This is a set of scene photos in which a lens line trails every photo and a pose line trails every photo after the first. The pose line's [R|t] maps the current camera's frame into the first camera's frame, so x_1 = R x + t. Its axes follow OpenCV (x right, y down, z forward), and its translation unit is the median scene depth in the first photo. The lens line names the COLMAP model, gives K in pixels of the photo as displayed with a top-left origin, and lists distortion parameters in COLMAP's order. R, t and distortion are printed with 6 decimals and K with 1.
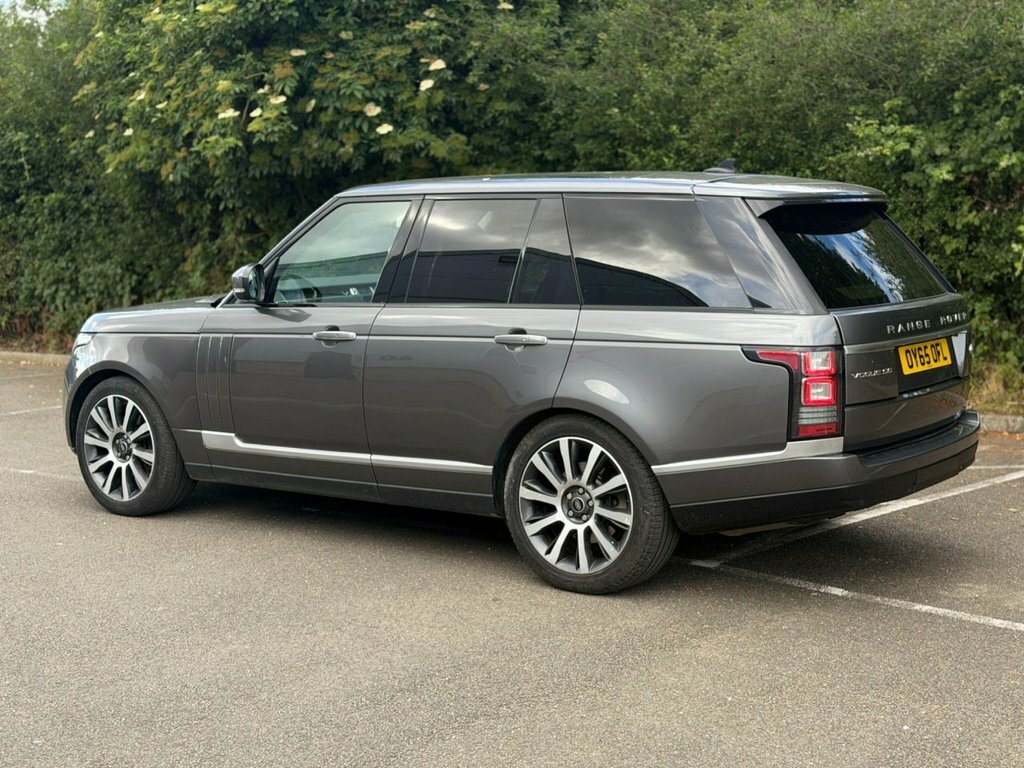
lens RADIAL K [[1431.8, 0, 518.1], [0, 1431.8, 408.7], [0, 0, 1]] dist [0.095026, 0.000000]
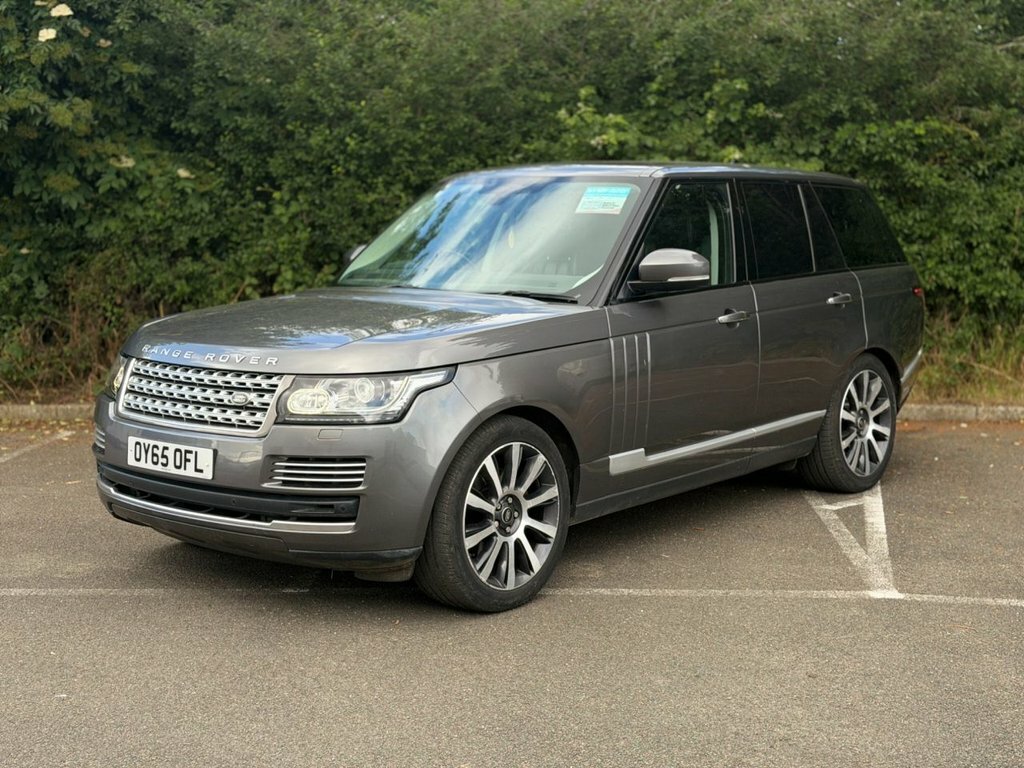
lens RADIAL K [[1431.8, 0, 515.1], [0, 1431.8, 396.6], [0, 0, 1]] dist [0.095026, 0.000000]
pose [[0.842280, -0.064100, 0.535215, -0.289980], [0.063879, 0.997777, 0.018970, -0.025514], [-0.535241, 0.018211, 0.844503, 0.196714]]
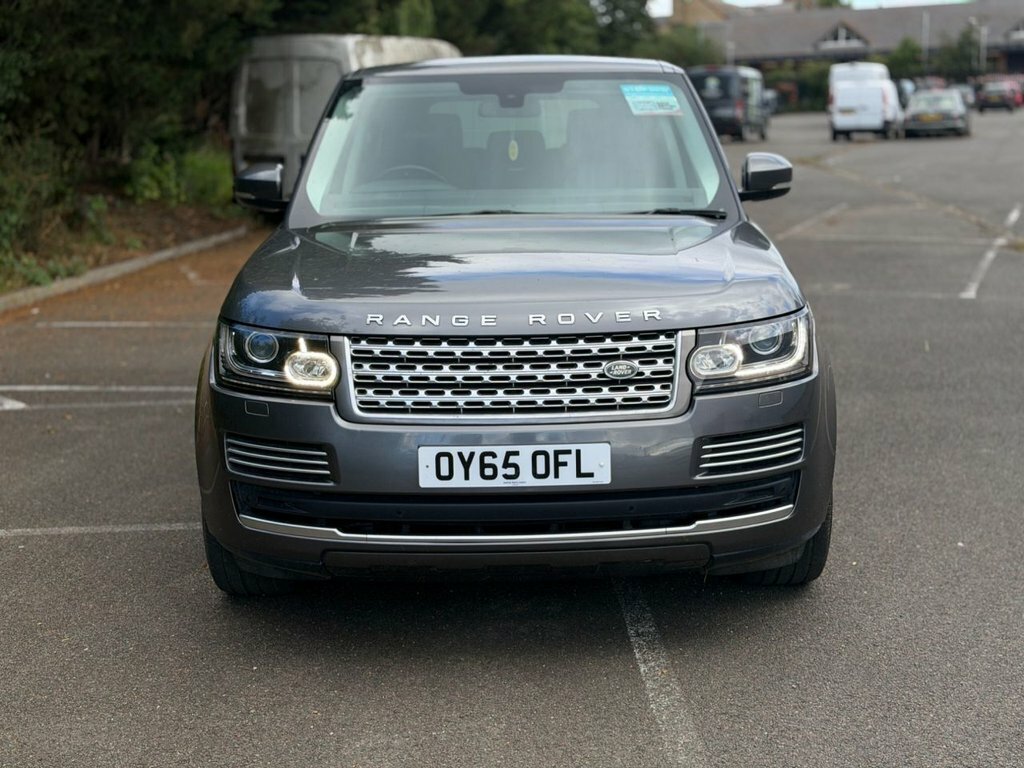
lens RADIAL K [[1431.8, 0, 517.9], [0, 1431.8, 390.9], [0, 0, 1]] dist [0.095026, 0.000000]
pose [[0.294457, -0.181481, 0.938275, -0.436557], [0.139366, 0.979462, 0.145710, -0.067437], [-0.945448, 0.087858, 0.313702, 0.531273]]
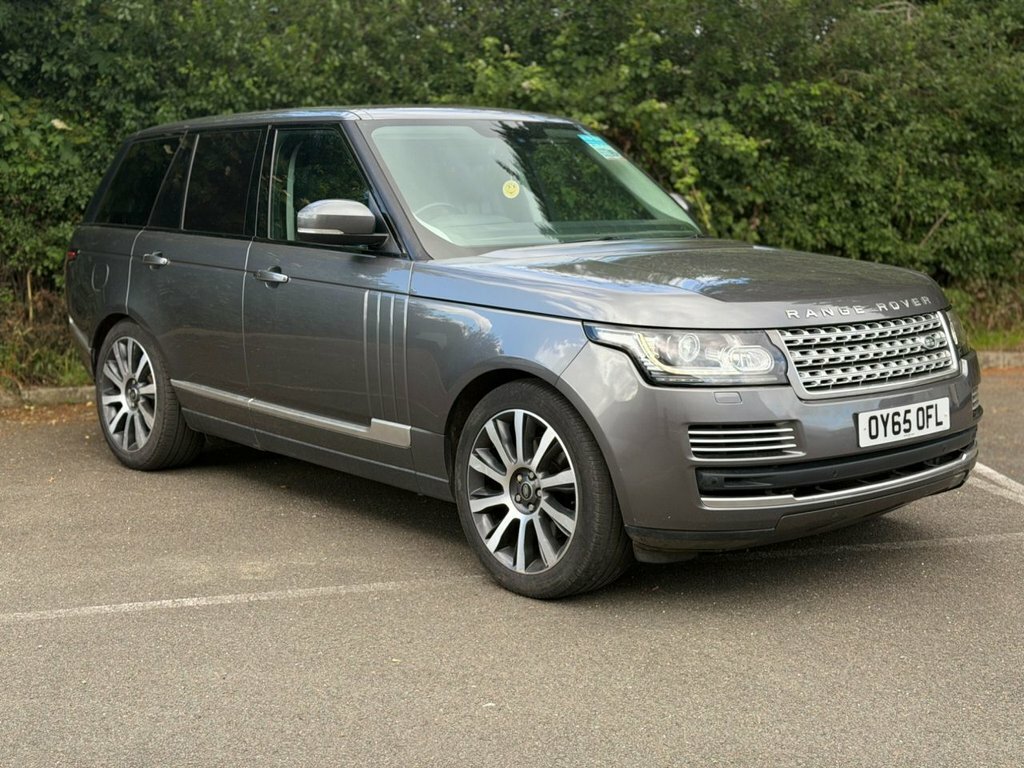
lens RADIAL K [[1431.8, 0, 517.7], [0, 1431.8, 397.3], [0, 0, 1]] dist [0.095026, 0.000000]
pose [[0.643841, -0.105153, 0.757900, -0.423647], [0.094534, 0.993855, 0.057583, -0.034150], [-0.759297, 0.034573, 0.649825, 0.364929]]
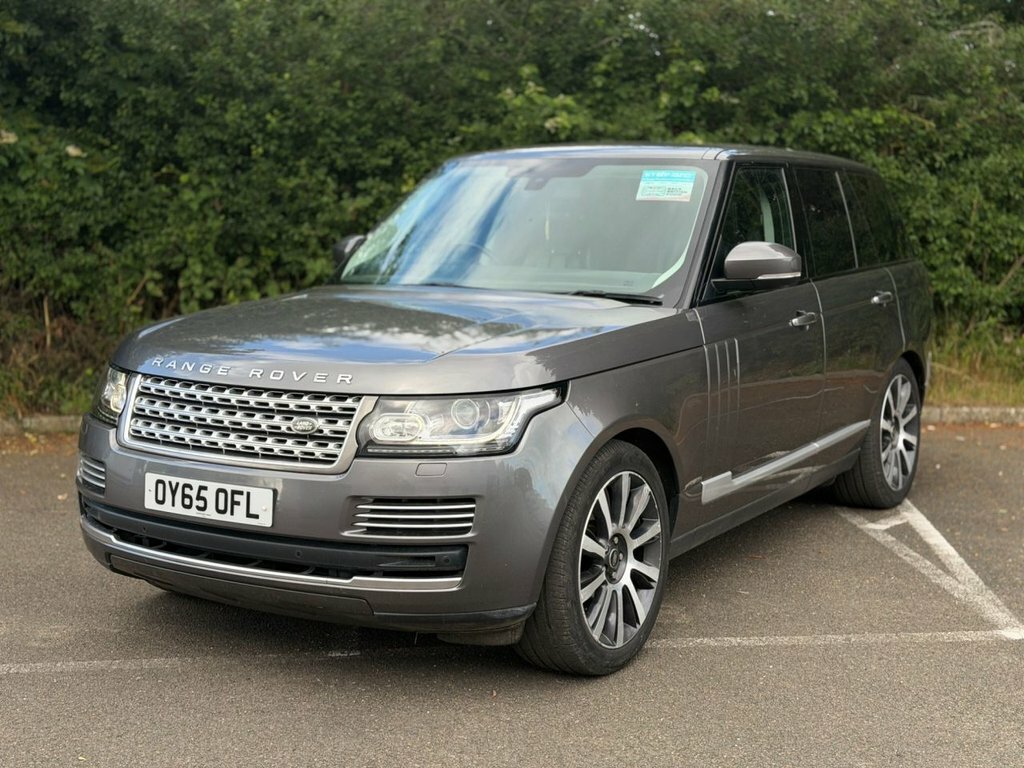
lens RADIAL K [[1431.8, 0, 533.6], [0, 1431.8, 400.0], [0, 0, 1]] dist [0.095026, 0.000000]
pose [[0.748056, -0.077205, 0.659130, -0.315881], [0.070350, 0.996839, 0.036920, -0.037224], [-0.659897, 0.018752, 0.751122, 0.309006]]
